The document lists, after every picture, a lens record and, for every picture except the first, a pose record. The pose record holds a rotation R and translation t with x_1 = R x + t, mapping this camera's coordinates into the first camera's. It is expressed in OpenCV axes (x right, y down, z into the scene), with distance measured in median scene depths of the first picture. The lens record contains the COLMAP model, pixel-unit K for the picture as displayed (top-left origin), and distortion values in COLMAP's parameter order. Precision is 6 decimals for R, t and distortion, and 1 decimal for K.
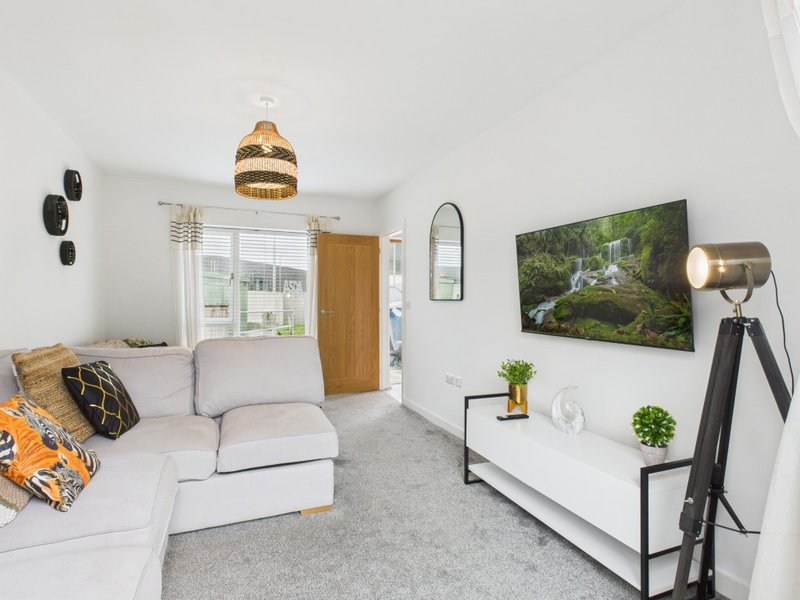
lens RADIAL K [[417.7, 0, 399.6], [0, 417.7, 300.3], [0, 0, 1]] dist [-0.001262, -0.000529]
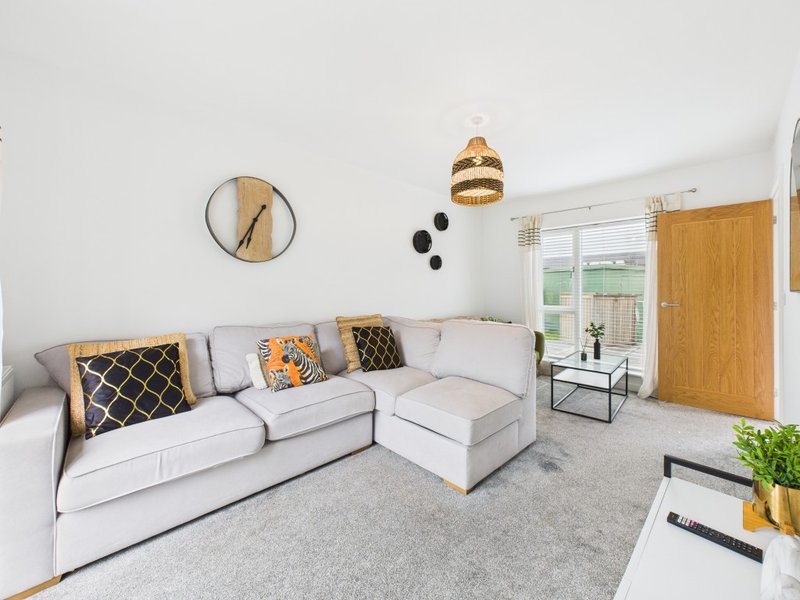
lens RADIAL K [[319.9, 0, 402.7], [0, 319.9, 288.9], [0, 0, 1]] dist [0.001366, -0.000071]
pose [[0.371257, -0.001116, -0.928529, 0.259944], [-0.002142, 0.999996, -0.002058, -0.002503], [0.928528, 0.002753, 0.371253, 0.284201]]
